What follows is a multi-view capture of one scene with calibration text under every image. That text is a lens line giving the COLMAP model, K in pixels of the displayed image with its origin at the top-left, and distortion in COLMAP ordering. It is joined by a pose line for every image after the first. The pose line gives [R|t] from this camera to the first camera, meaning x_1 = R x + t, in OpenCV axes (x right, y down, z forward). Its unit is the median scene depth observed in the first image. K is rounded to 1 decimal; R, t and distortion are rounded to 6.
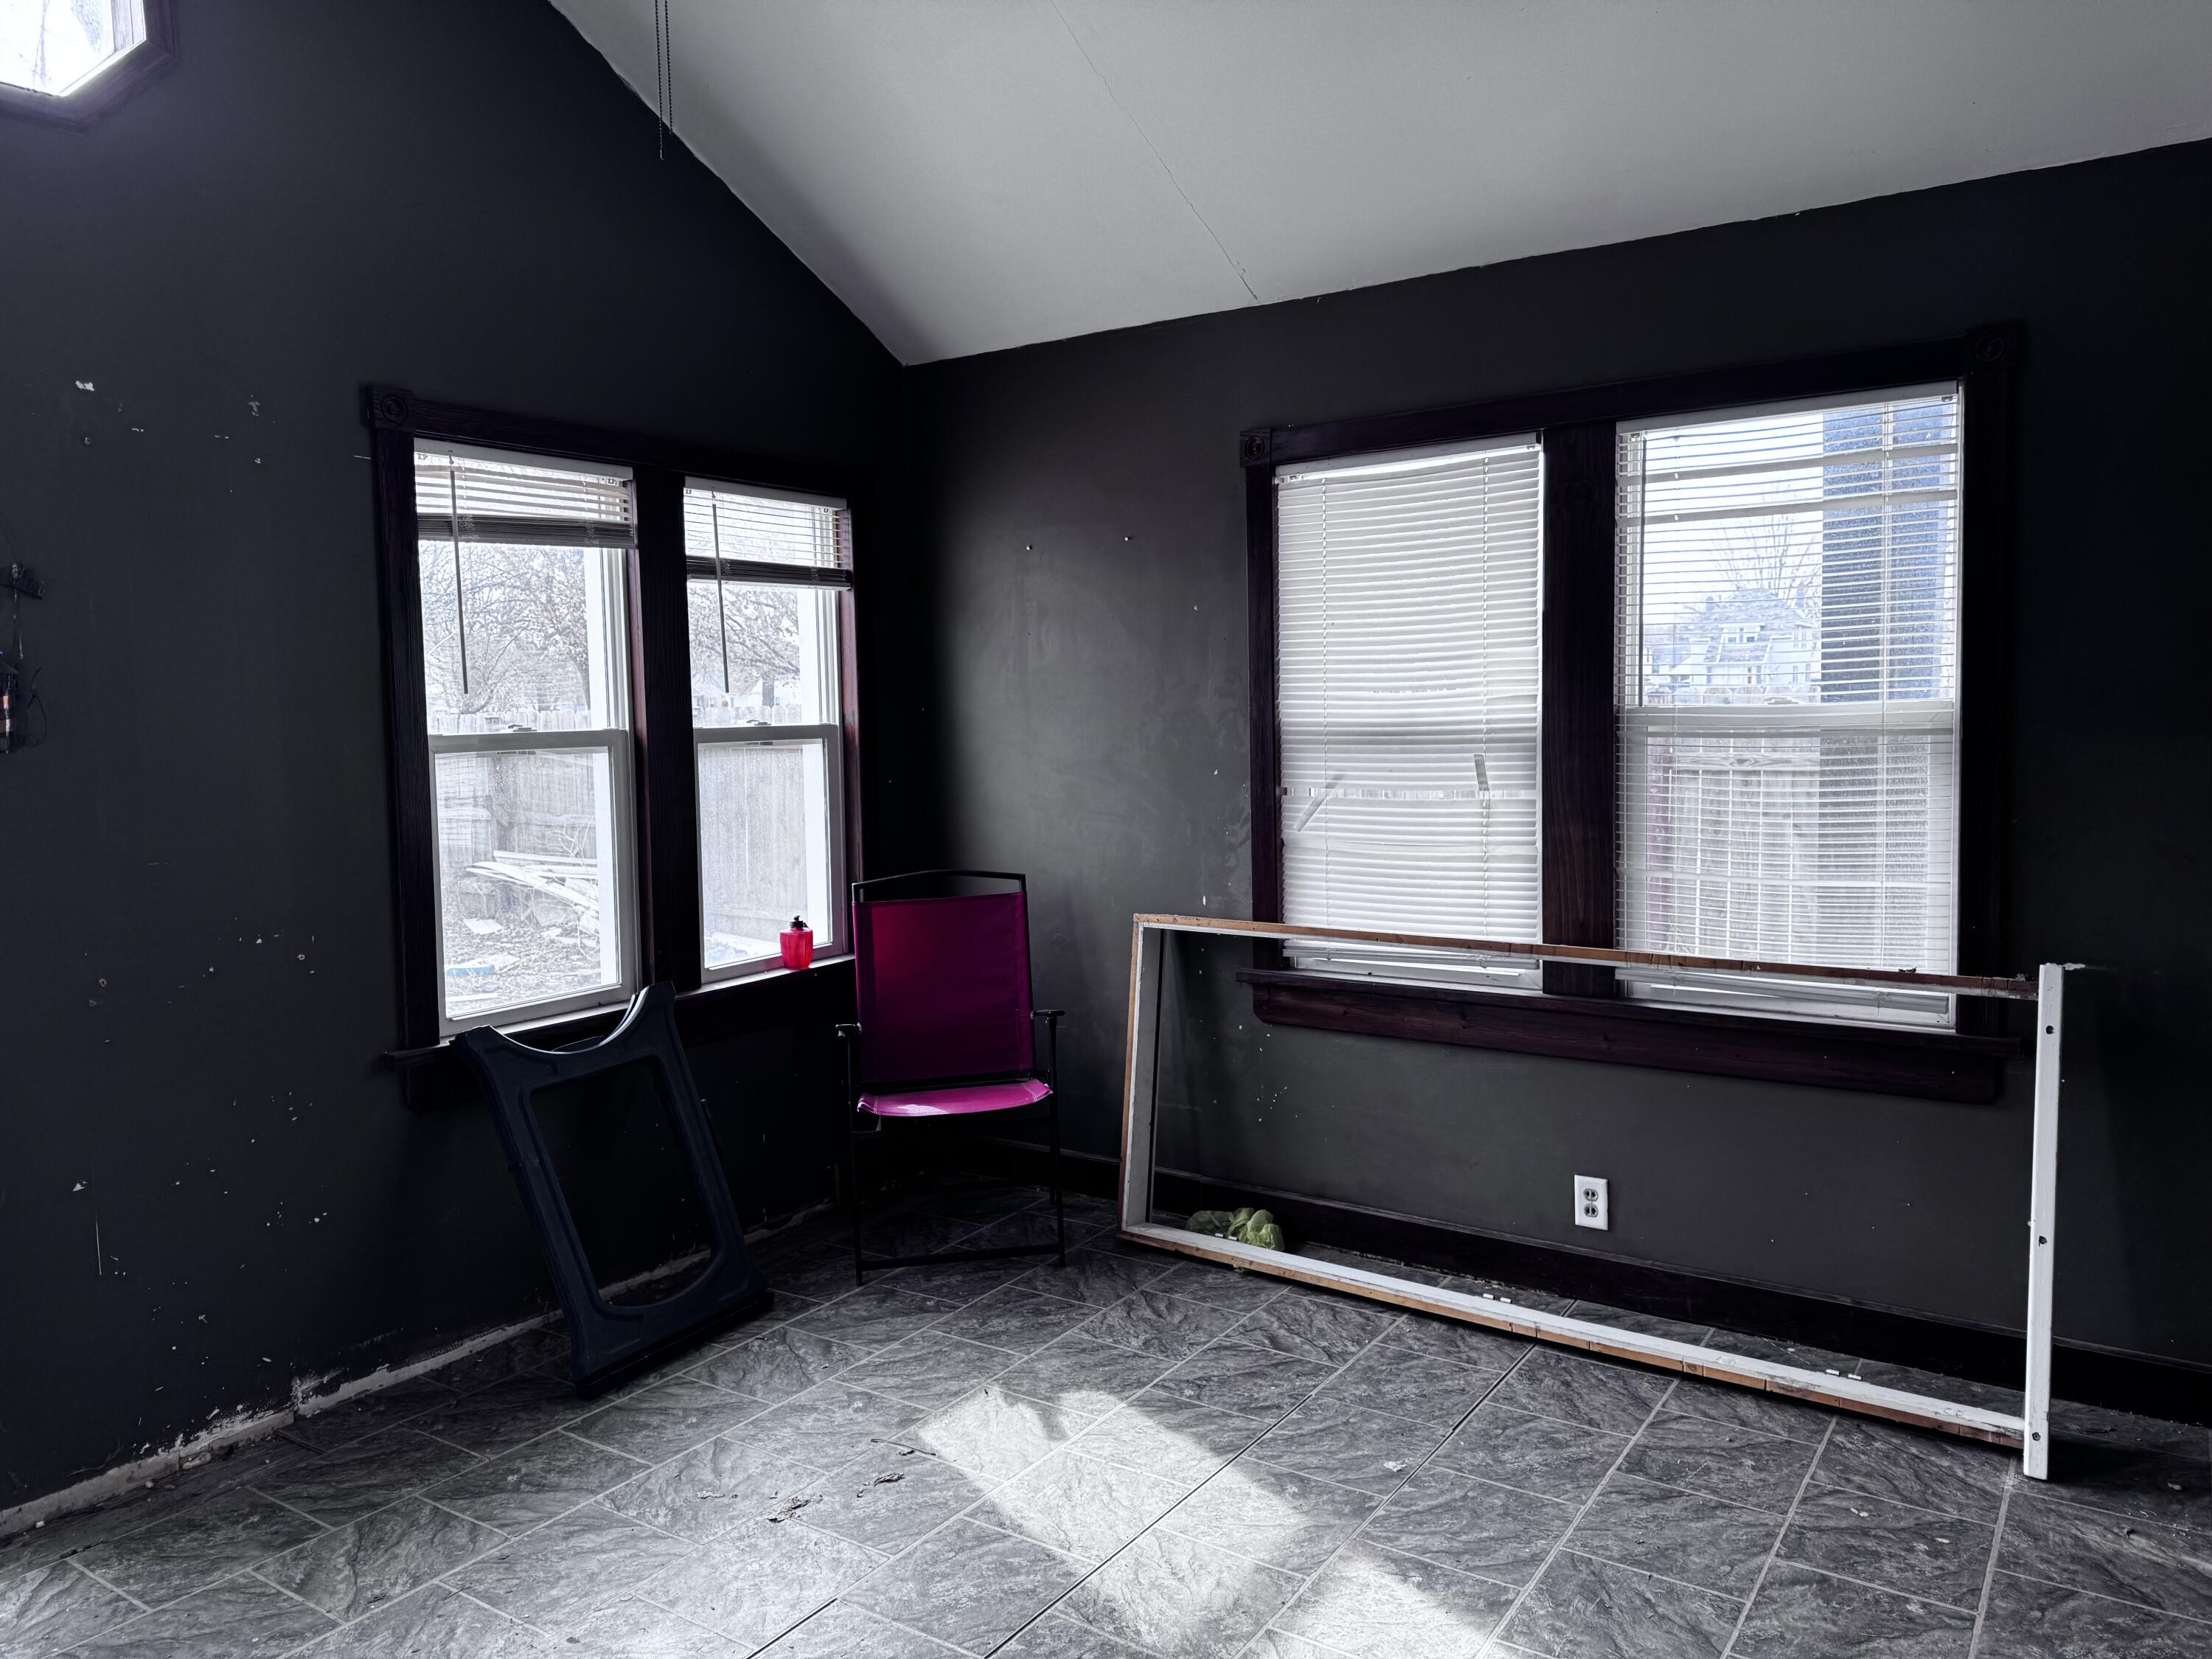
lens RADIAL K [[1560.2, 0, 1106.0], [0, 1560.2, 829.5], [0, 0, 1]] dist [0.137311, -0.194491]
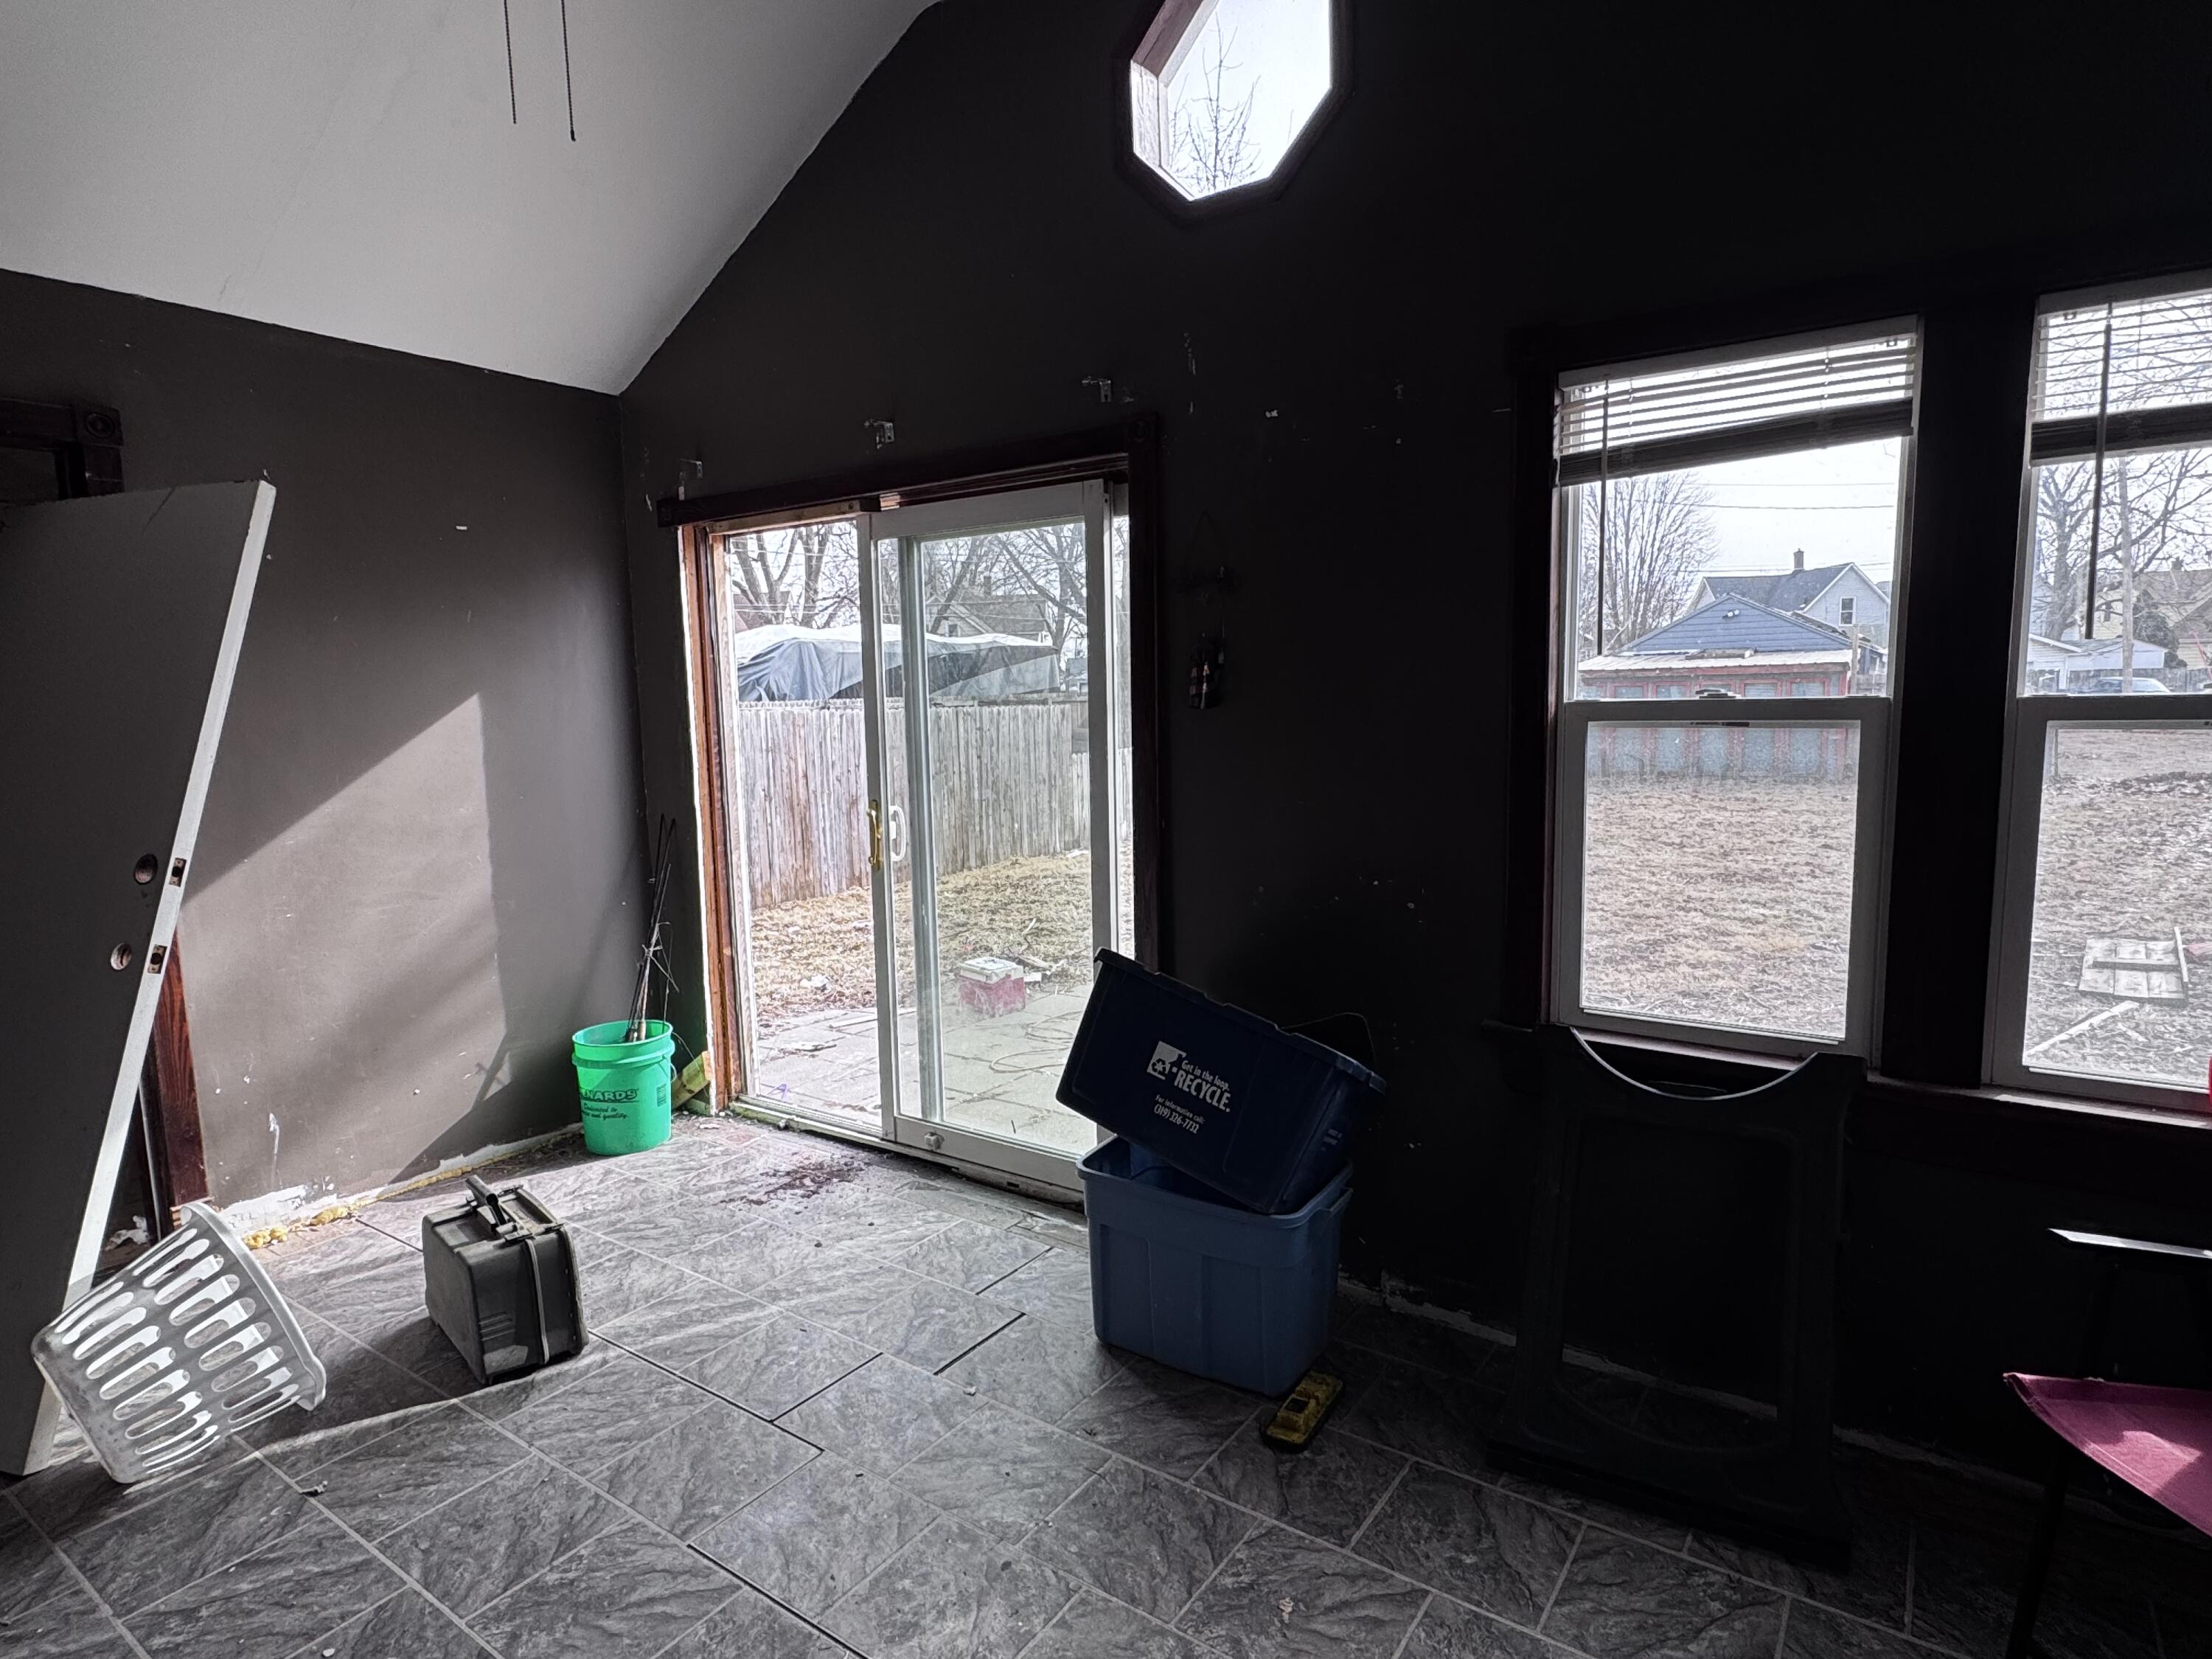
lens RADIAL K [[1182.0, 0, 1111.2], [0, 1182.0, 846.2], [0, 0, 1]] dist [-0.001889, -0.000248]
pose [[-0.000934, 0.136581, -0.990628, 0.265102], [-0.070393, 0.988162, 0.136308, -0.051167], [0.997519, 0.069861, 0.008691, 0.737728]]
